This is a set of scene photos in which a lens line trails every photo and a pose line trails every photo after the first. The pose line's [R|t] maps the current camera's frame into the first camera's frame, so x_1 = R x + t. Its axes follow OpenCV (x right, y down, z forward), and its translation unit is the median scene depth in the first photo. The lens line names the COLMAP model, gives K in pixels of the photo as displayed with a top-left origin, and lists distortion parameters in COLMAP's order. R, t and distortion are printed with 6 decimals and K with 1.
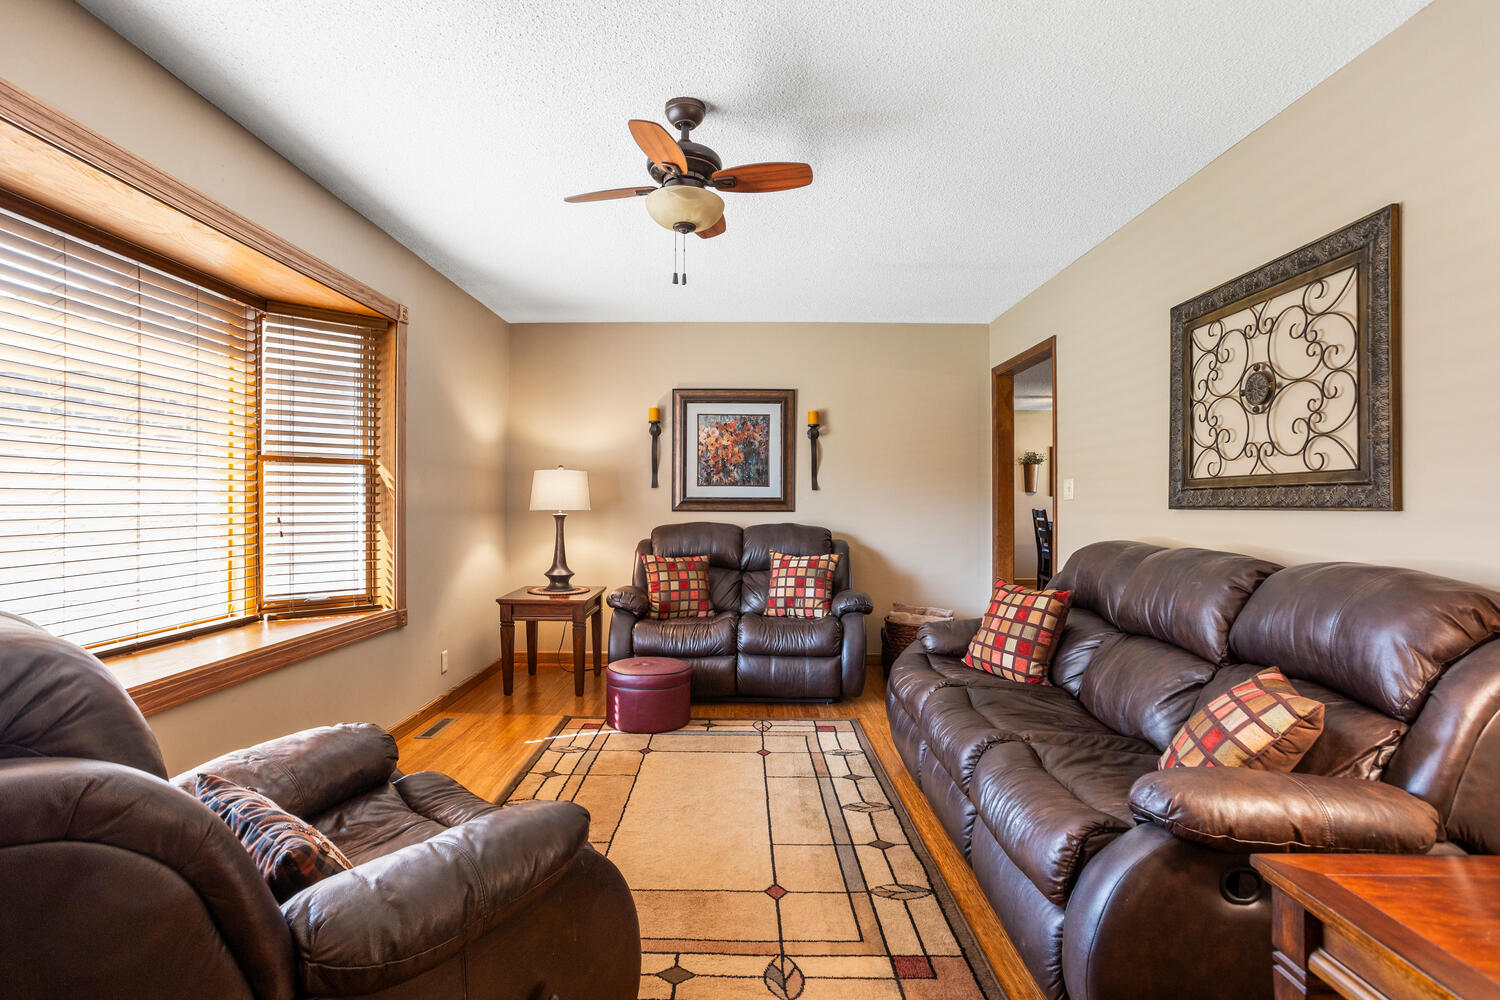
lens RADIAL K [[741.9, 0, 740.7], [0, 741.9, 494.2], [0, 0, 1]] dist [-0.055626, 0.038595]
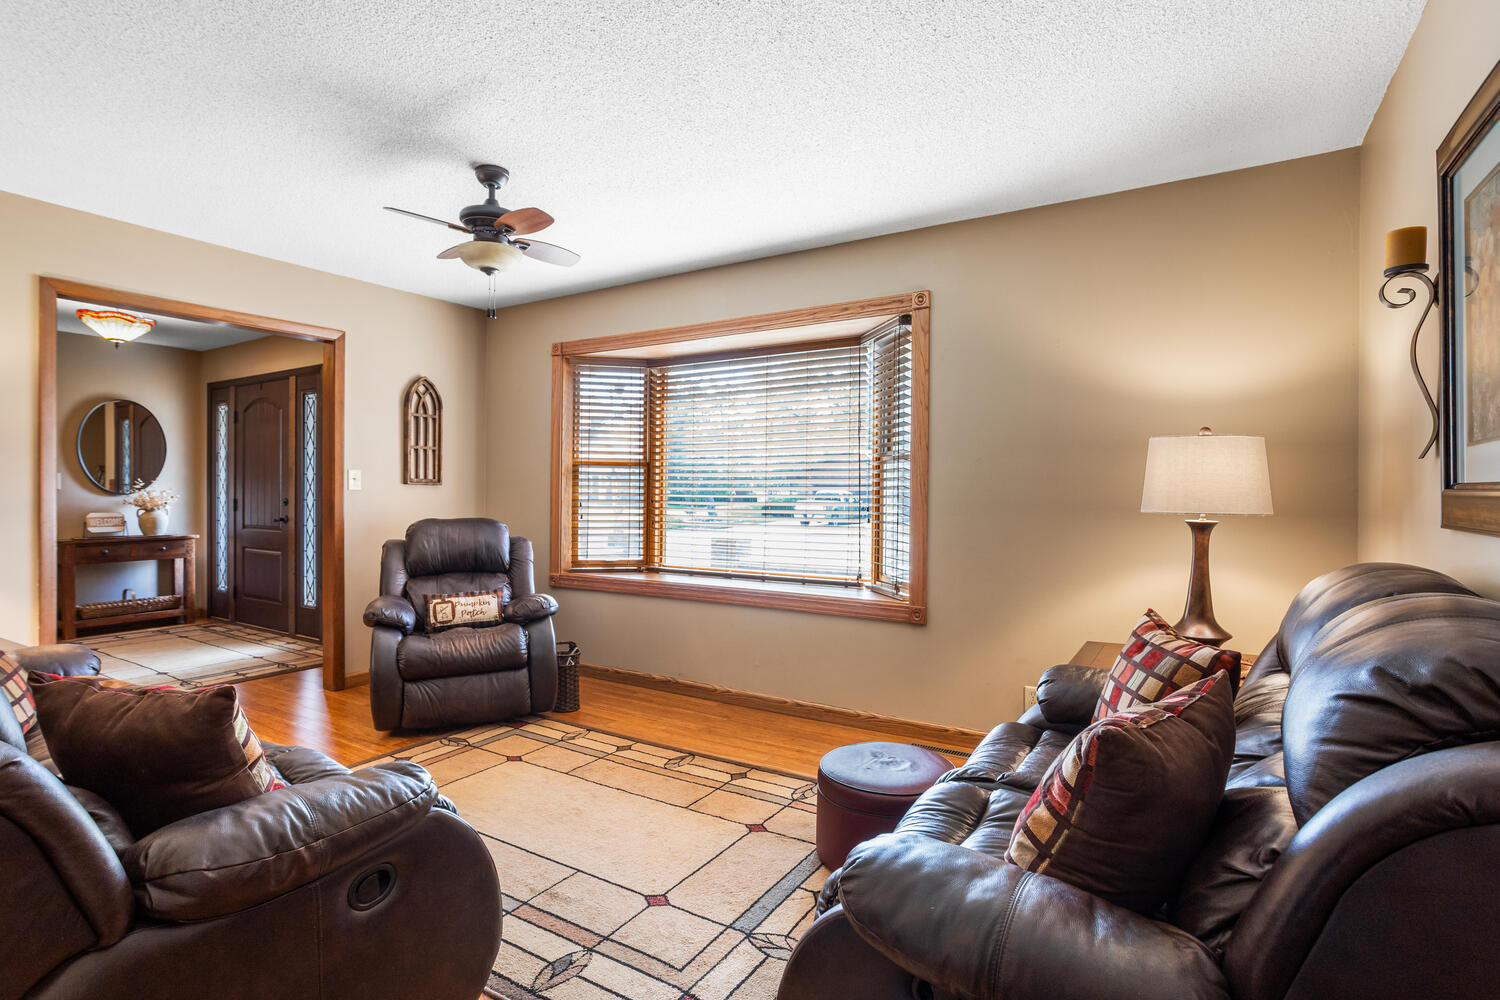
lens RADIAL K [[741.9, 0, 740.7], [0, 741.9, 494.2], [0, 0, 1]] dist [-0.055626, 0.038595]
pose [[-0.527864, -0.000397, -0.849329, 0.484135], [0.003207, 0.999992, -0.002461, 0.010501], [0.849323, -0.004023, -0.527858, 1.299662]]
